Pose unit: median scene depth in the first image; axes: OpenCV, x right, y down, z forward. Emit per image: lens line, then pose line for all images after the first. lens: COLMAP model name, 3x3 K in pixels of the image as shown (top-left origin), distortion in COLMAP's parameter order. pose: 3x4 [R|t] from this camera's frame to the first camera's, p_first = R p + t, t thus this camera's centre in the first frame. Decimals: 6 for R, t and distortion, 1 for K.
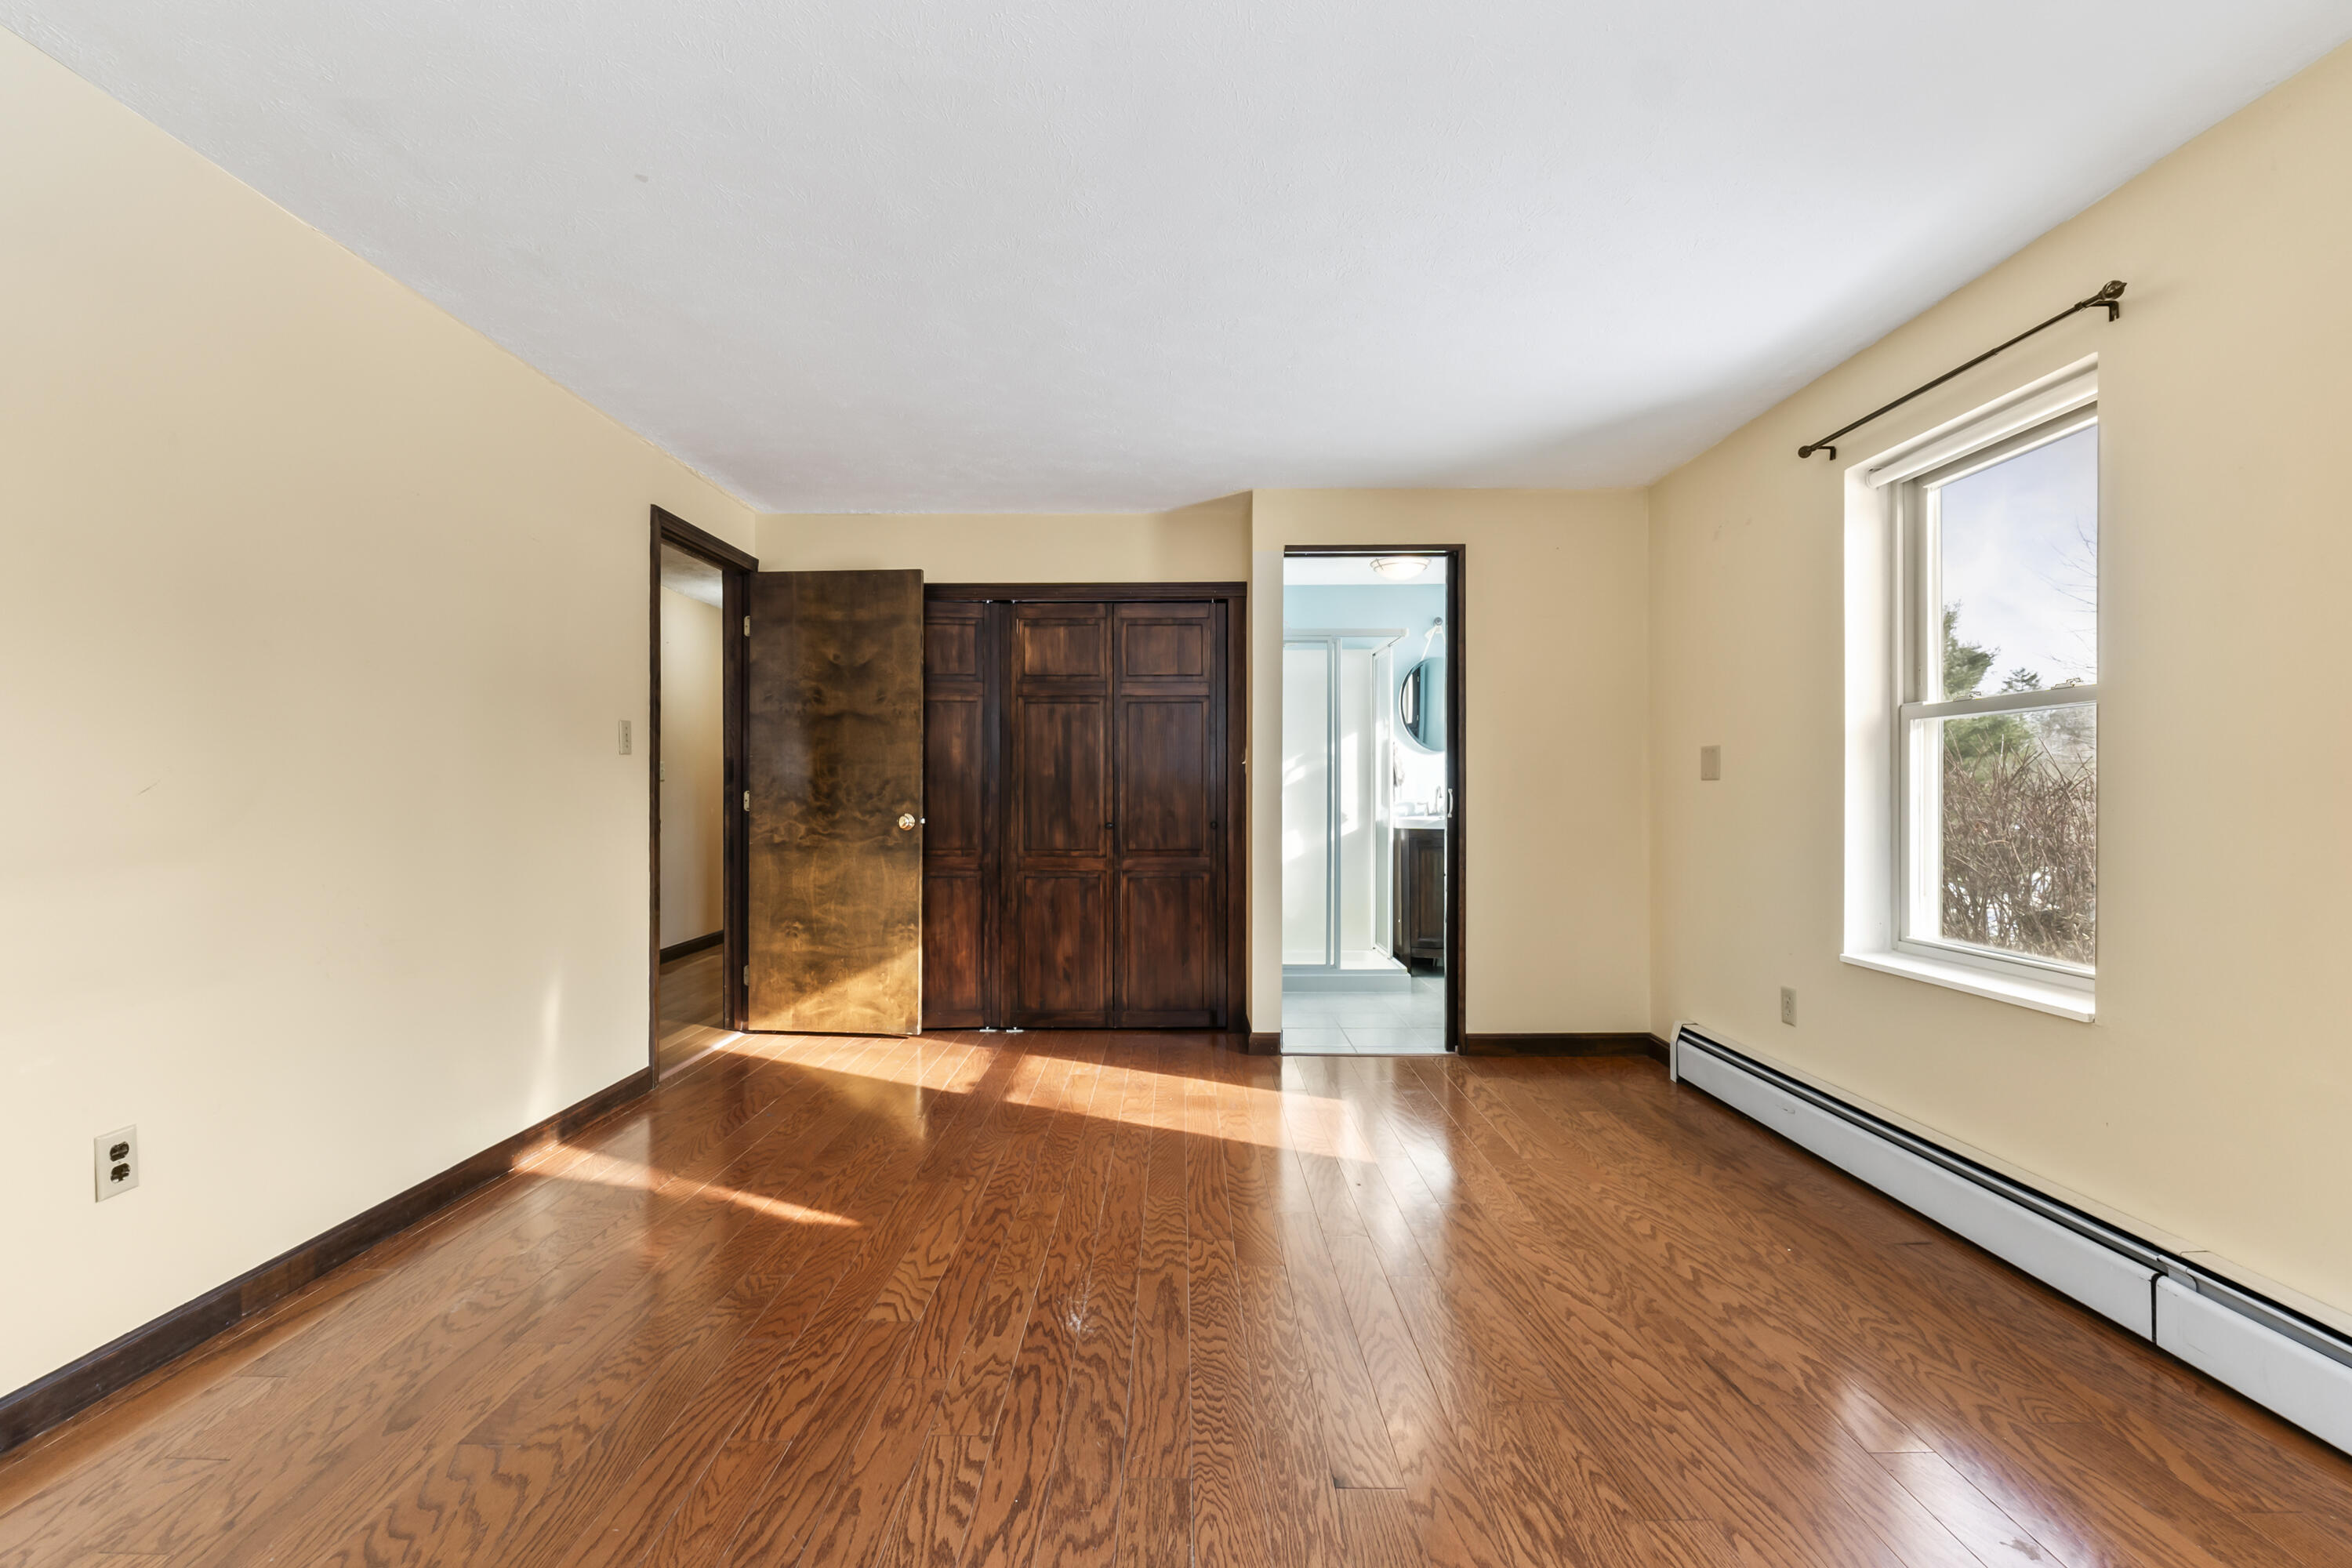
lens RADIAL K [[988.2, 0, 1162.0], [0, 988.2, 788.6], [0, 0, 1]] dist [-0.011457, -0.000455]
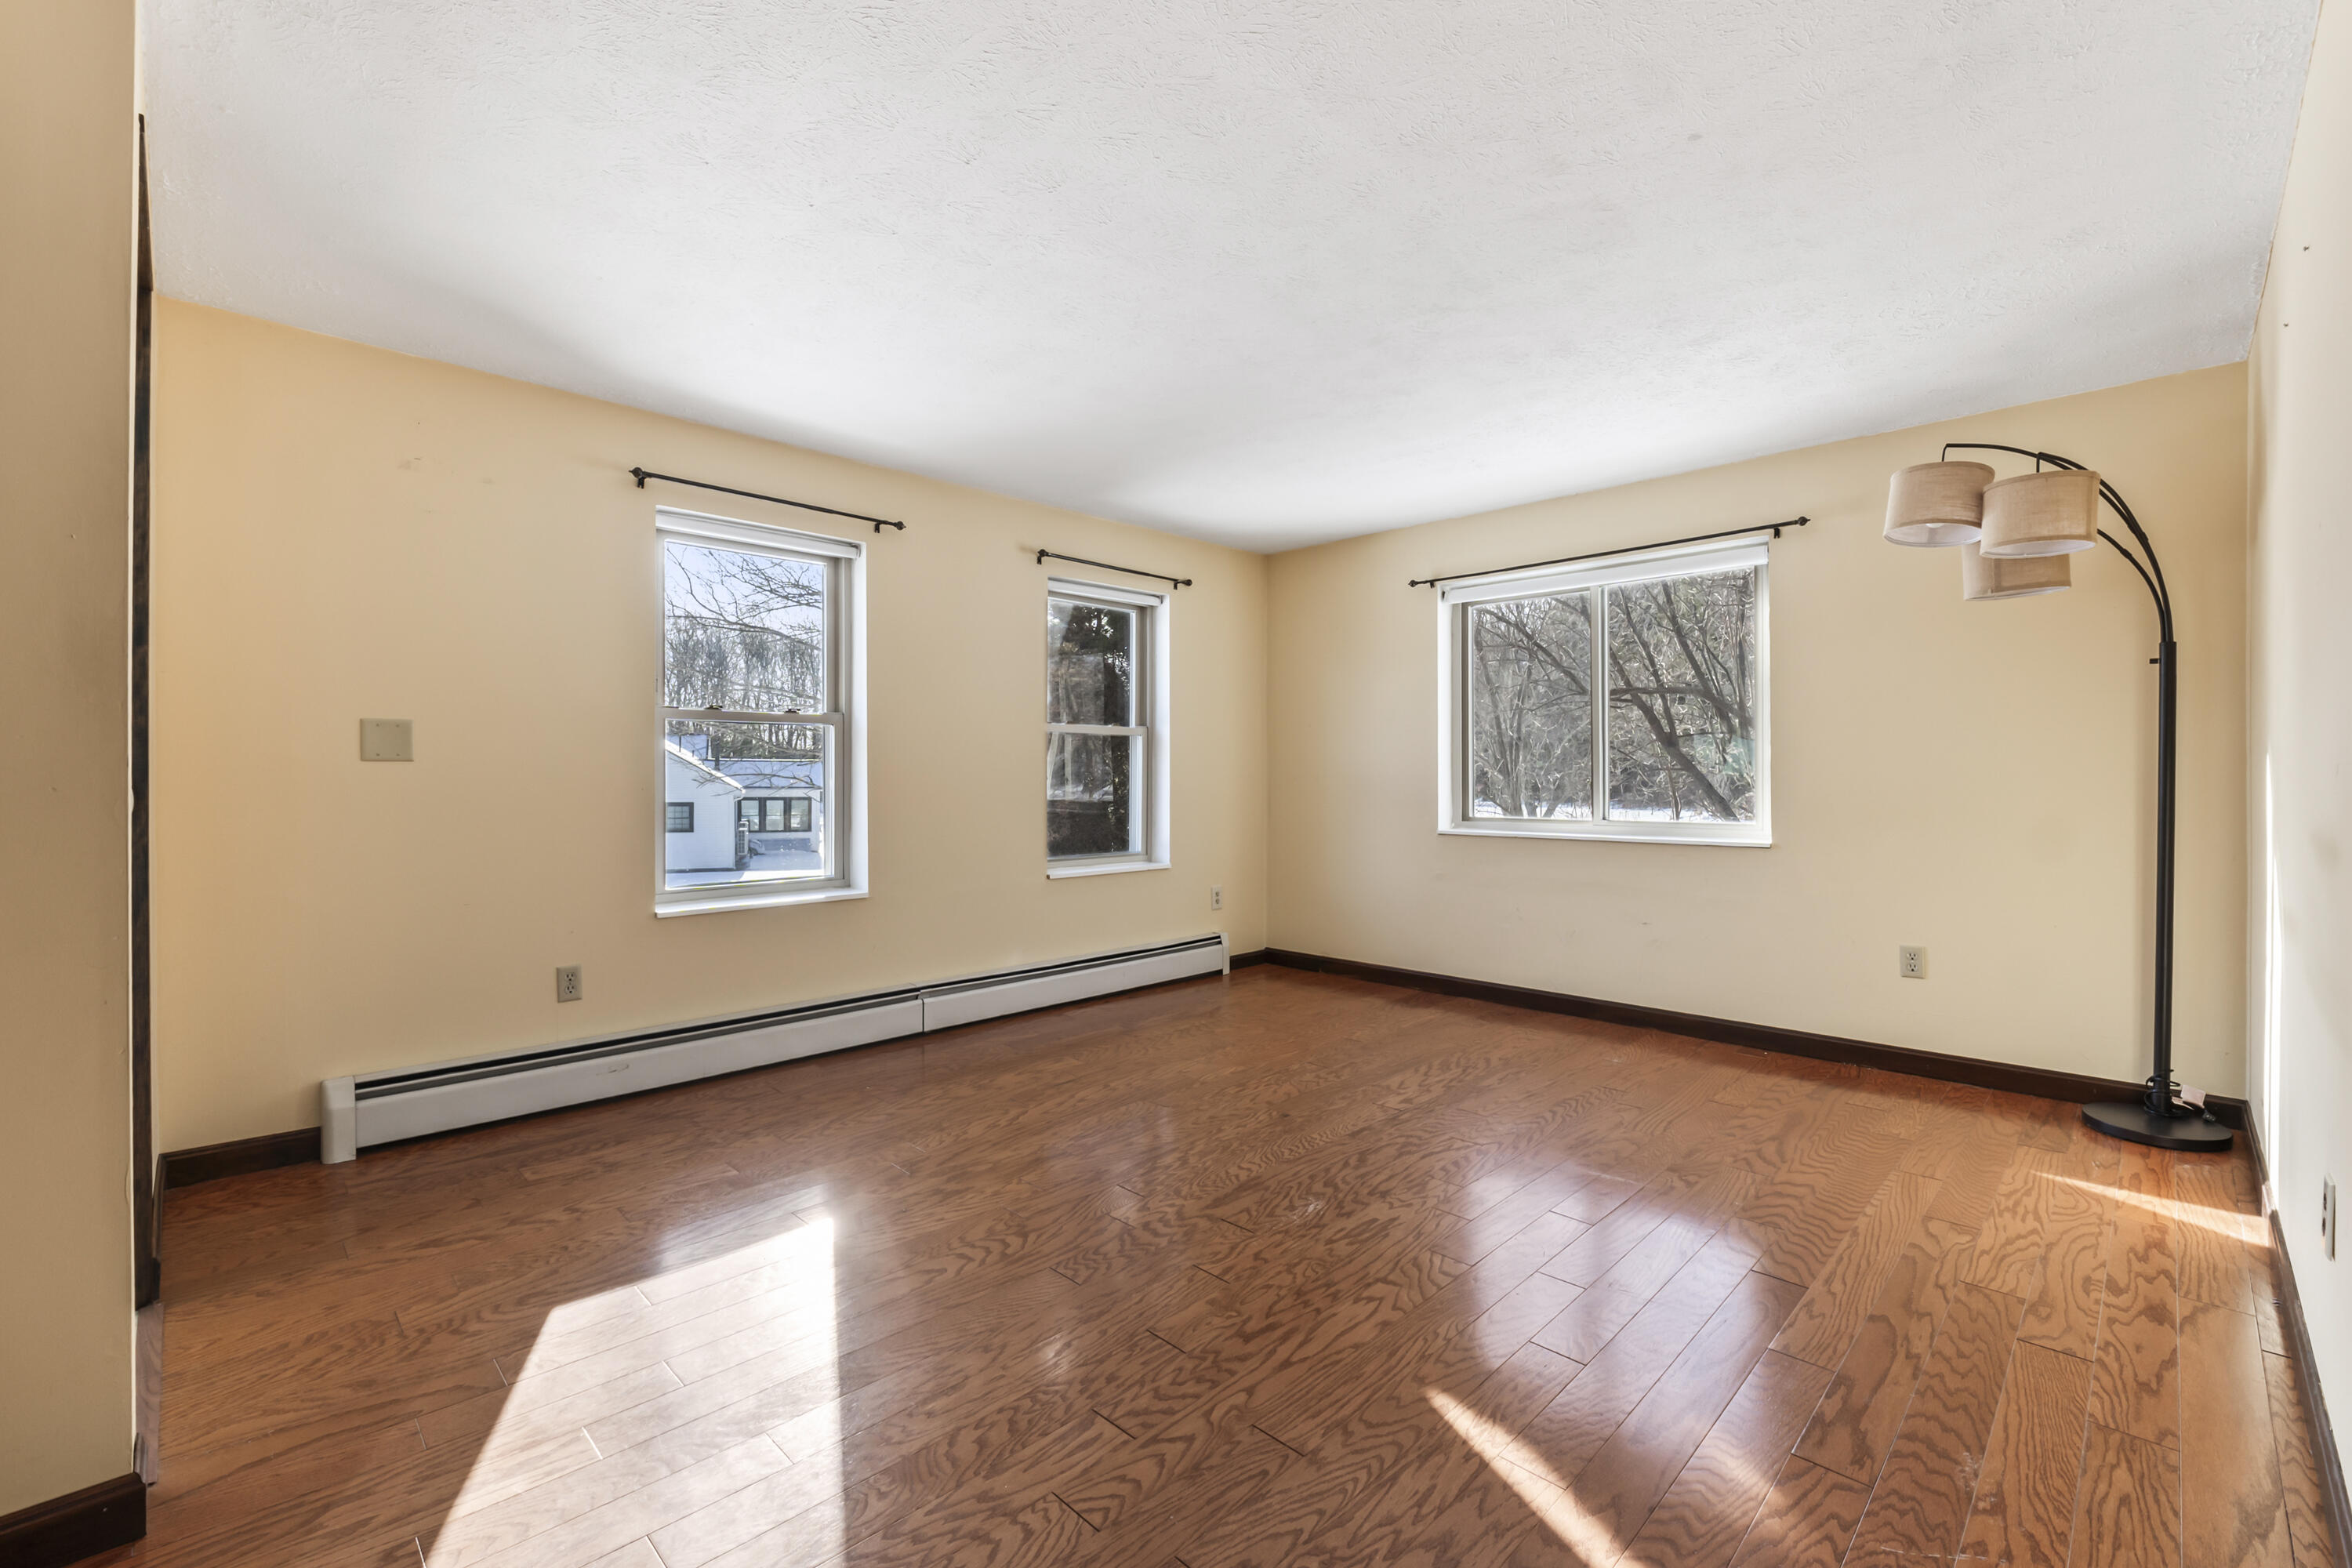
lens RADIAL K [[988.2, 0, 1164.5], [0, 988.2, 778.9], [0, 0, 1]] dist [-0.011457, -0.000455]
pose [[-0.709164, -0.005559, 0.705022, -0.754414], [-0.001679, 0.999979, 0.006195, 0.000035], [-0.705042, 0.003209, -0.709158, 1.840351]]
